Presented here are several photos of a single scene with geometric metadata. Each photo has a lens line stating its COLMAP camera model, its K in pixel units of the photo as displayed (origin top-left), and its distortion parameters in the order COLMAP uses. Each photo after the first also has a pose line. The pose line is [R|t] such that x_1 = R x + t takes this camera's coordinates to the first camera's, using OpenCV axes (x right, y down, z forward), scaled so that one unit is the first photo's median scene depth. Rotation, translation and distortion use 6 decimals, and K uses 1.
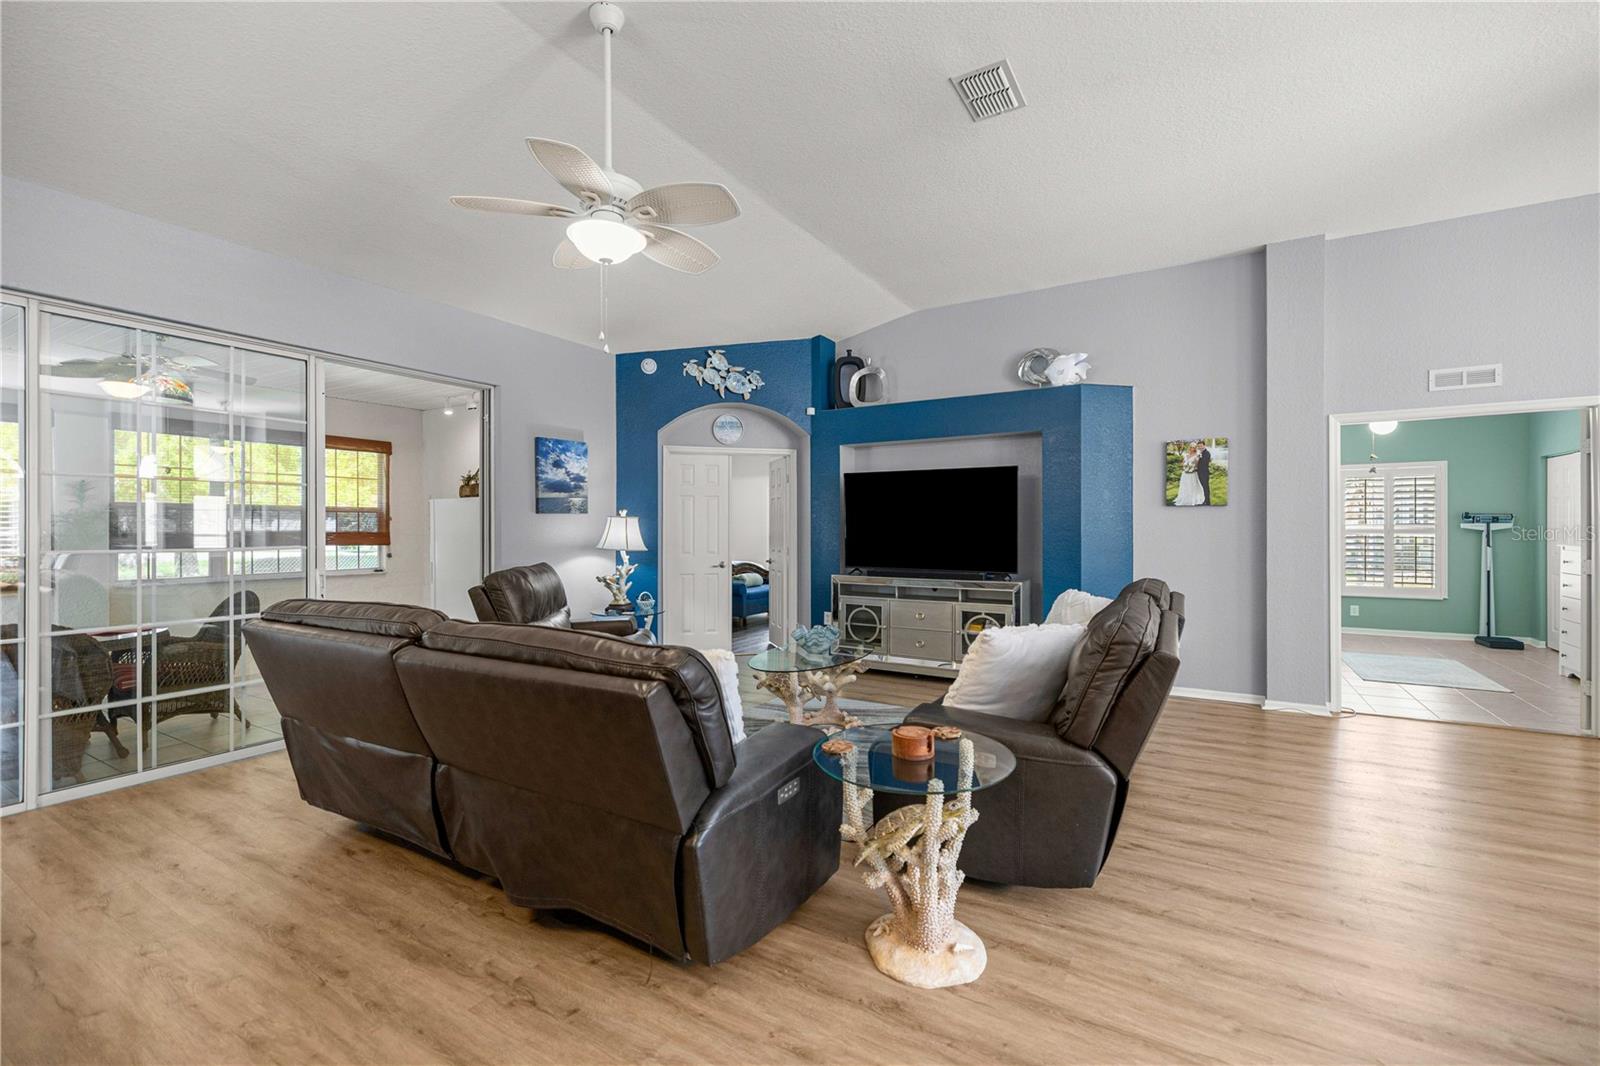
lens RADIAL K [[678.8, 0, 795.7], [0, 678.8, 526.7], [0, 0, 1]] dist [0.005428, -0.000518]
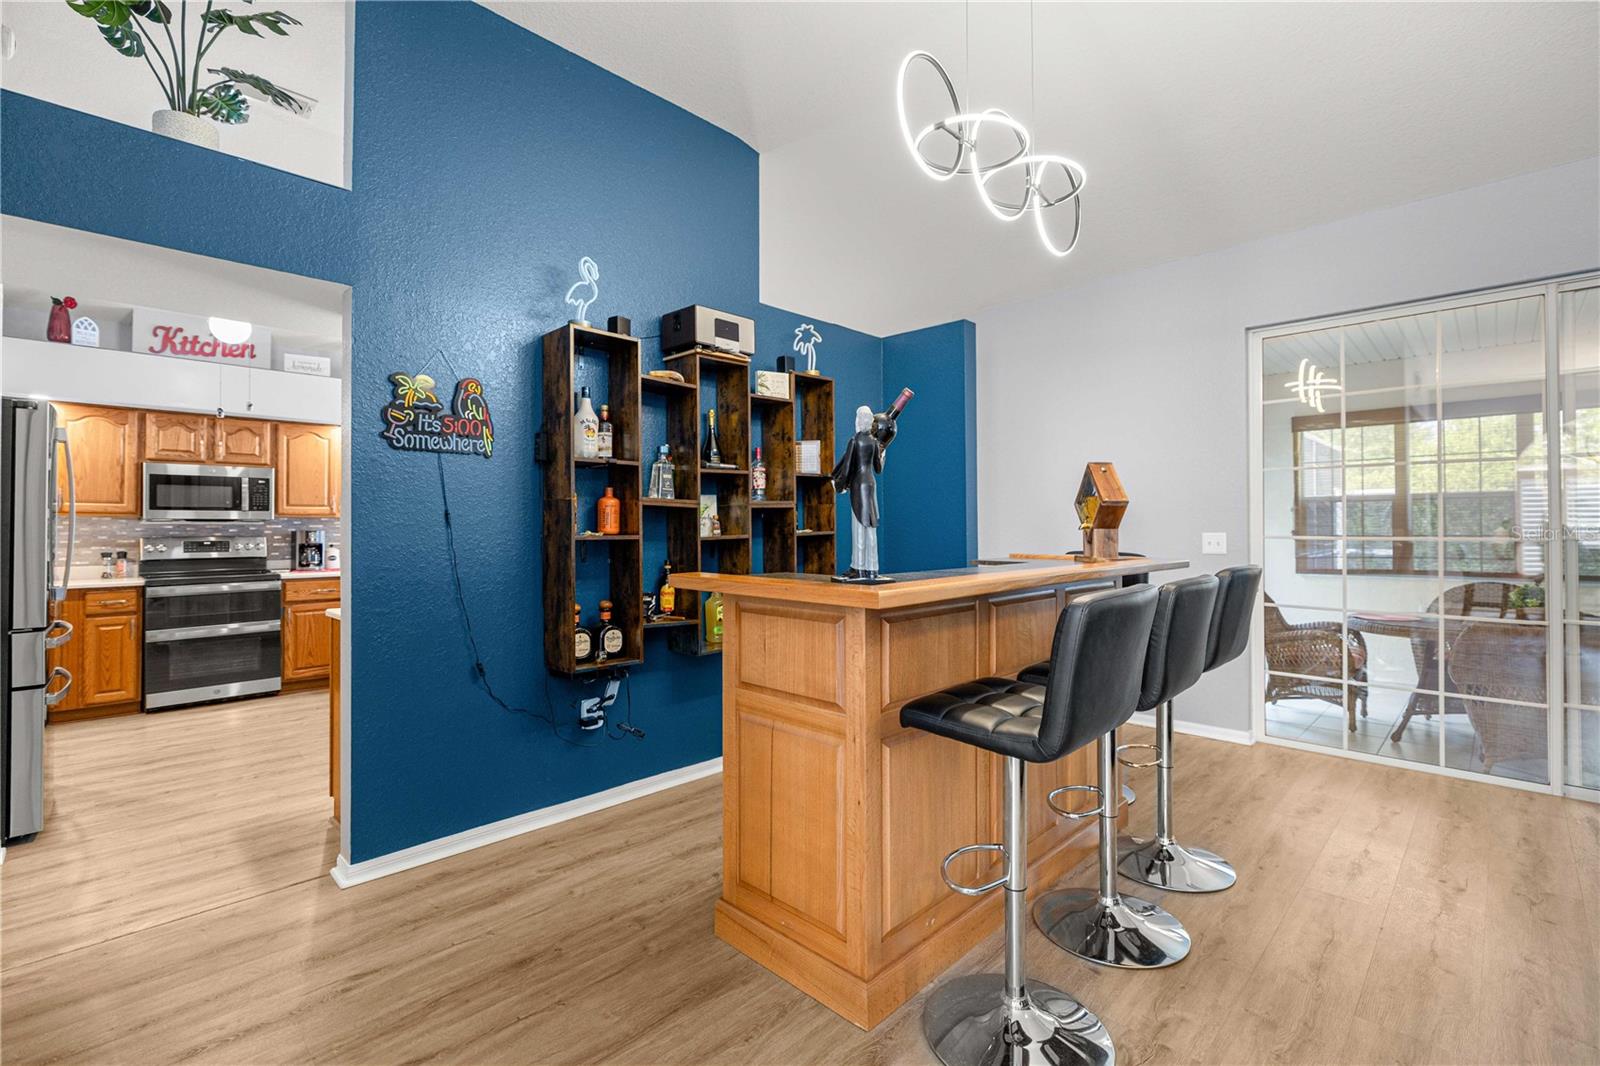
lens RADIAL K [[715.6, 0, 791.9], [0, 715.6, 516.9], [0, 0, 1]] dist [0.000572, 0.001113]
pose [[-0.245127, -0.008776, -0.969451, 0.090429], [0.008962, 0.999896, -0.011318, 0.005269], [0.969449, -0.011463, -0.245023, 0.095372]]
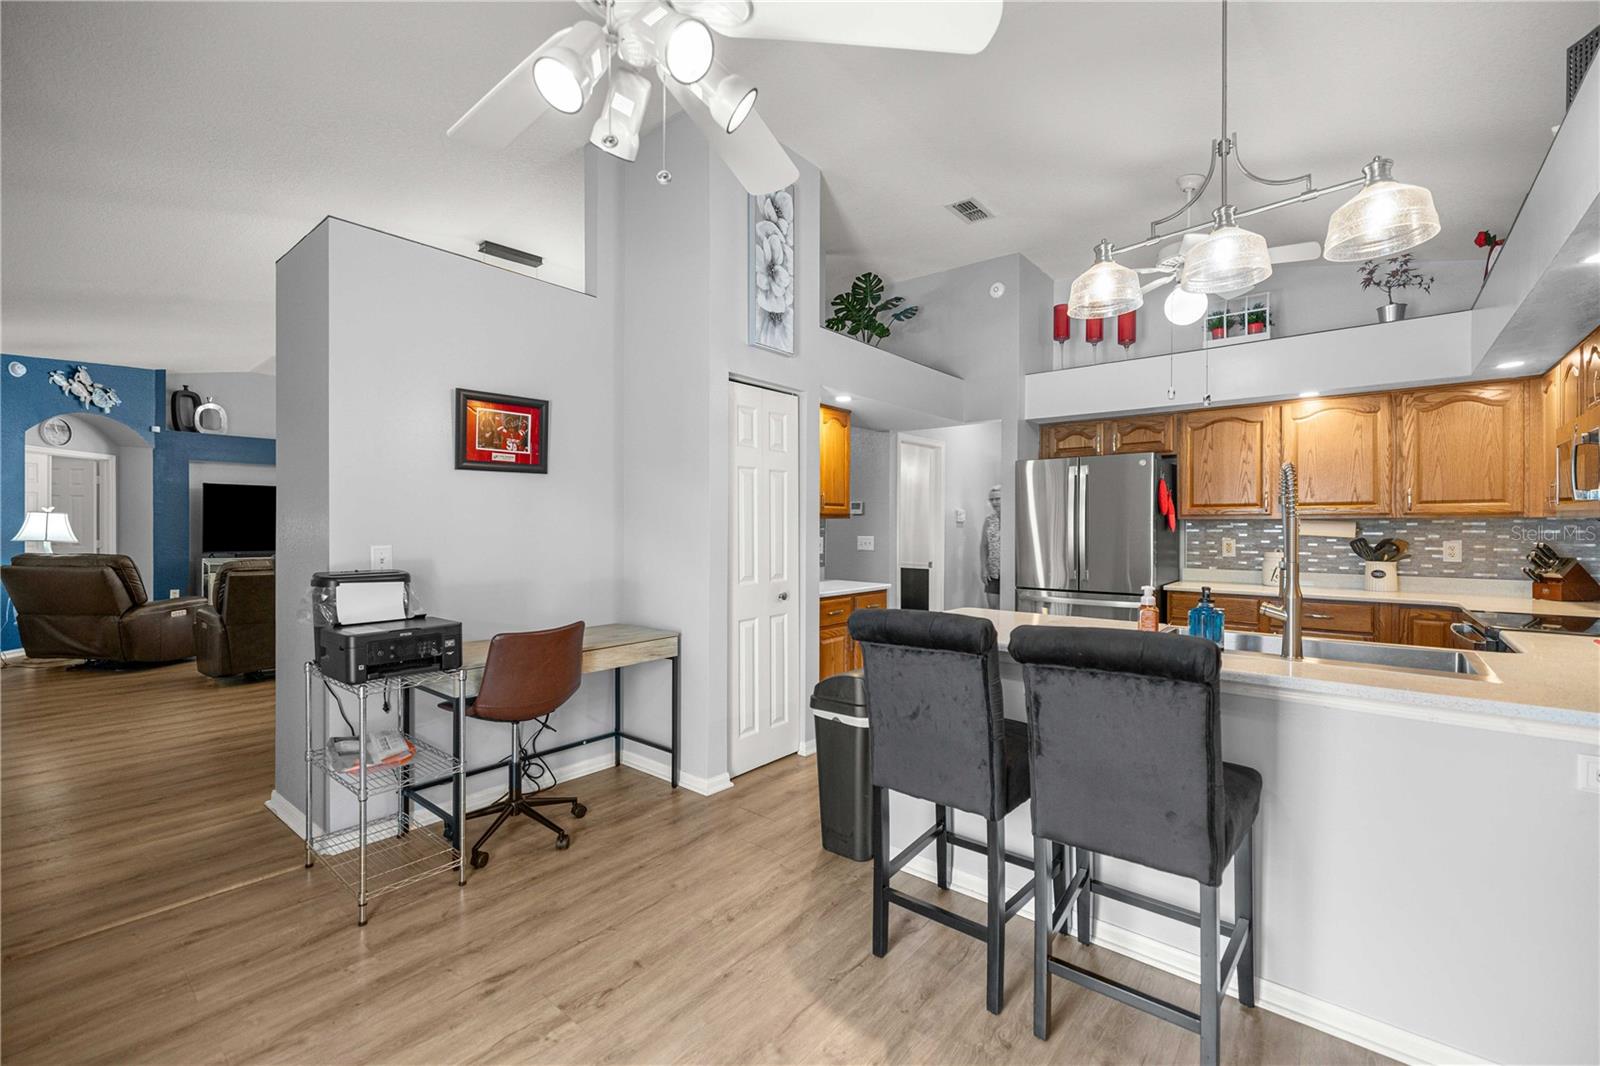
lens RADIAL K [[678.8, 0, 789.6], [0, 678.8, 528.8], [0, 0, 1]] dist [0.005428, -0.000518]
pose [[0.167744, 0.004301, 0.985821, -1.206306], [-0.009137, 0.999954, -0.002808, 0.004394], [-0.985788, -0.008536, 0.167776, -0.415848]]
